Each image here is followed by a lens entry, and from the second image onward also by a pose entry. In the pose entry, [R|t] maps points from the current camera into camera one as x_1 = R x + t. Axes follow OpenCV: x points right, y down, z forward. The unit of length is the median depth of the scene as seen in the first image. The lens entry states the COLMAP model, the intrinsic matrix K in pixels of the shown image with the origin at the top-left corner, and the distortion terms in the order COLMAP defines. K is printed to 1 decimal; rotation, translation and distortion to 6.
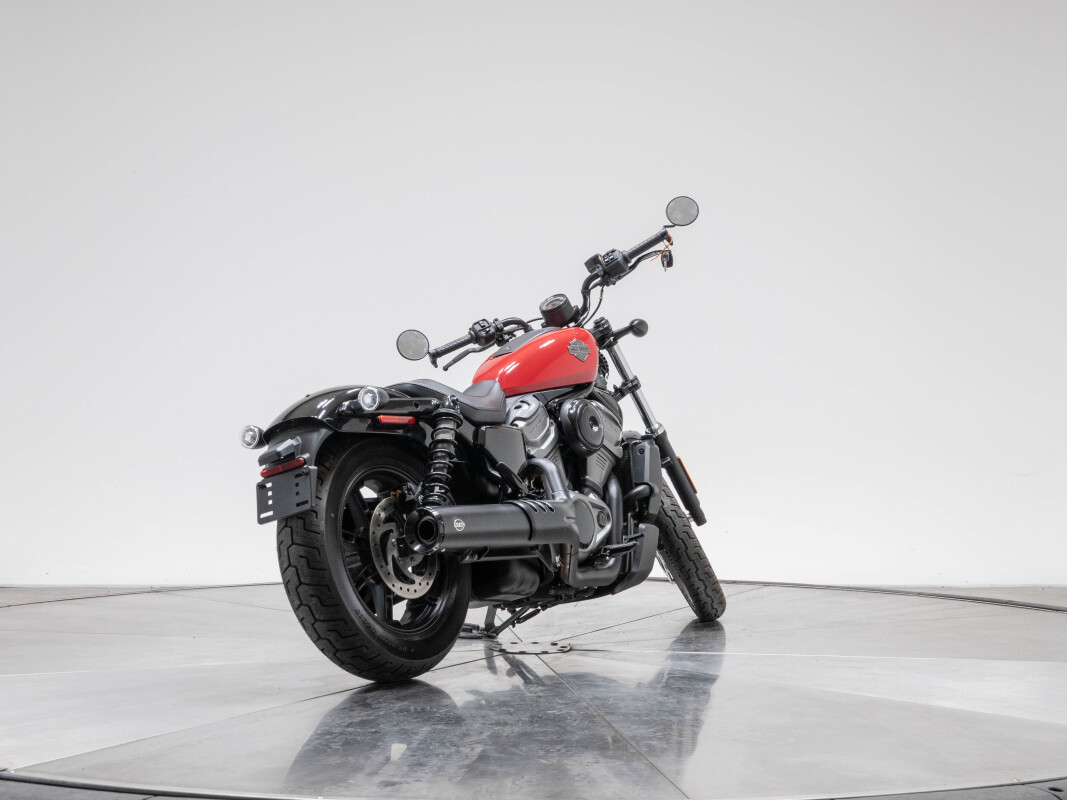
lens RADIAL K [[1413.5, 0, 533.5], [0, 1413.5, 400.0], [0, 0, 1]] dist [0.024700, 0.003239]
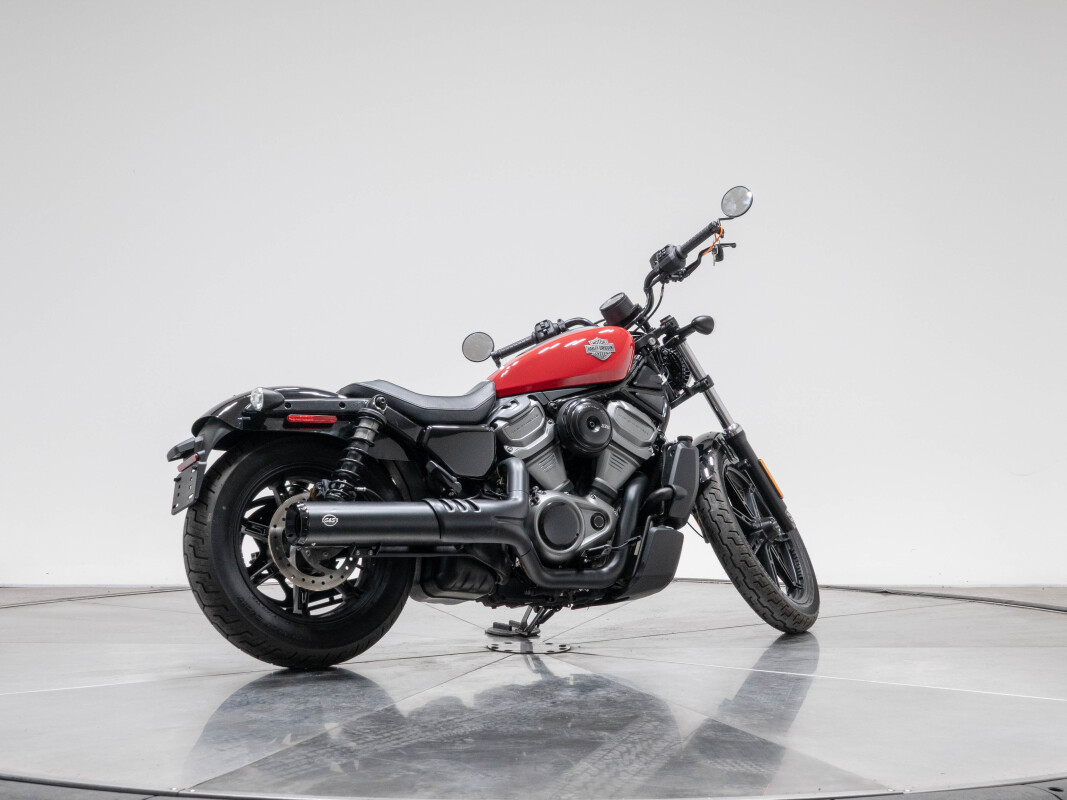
lens RADIAL K [[1413.5, 0, 533.5], [0, 1413.5, 400.0], [0, 0, 1]] dist [0.024700, 0.003239]
pose [[0.935422, -0.002042, -0.353528, 0.330486], [0.001655, 0.999998, -0.001398, 0.001411], [0.353530, 0.000723, 0.935423, 0.060888]]
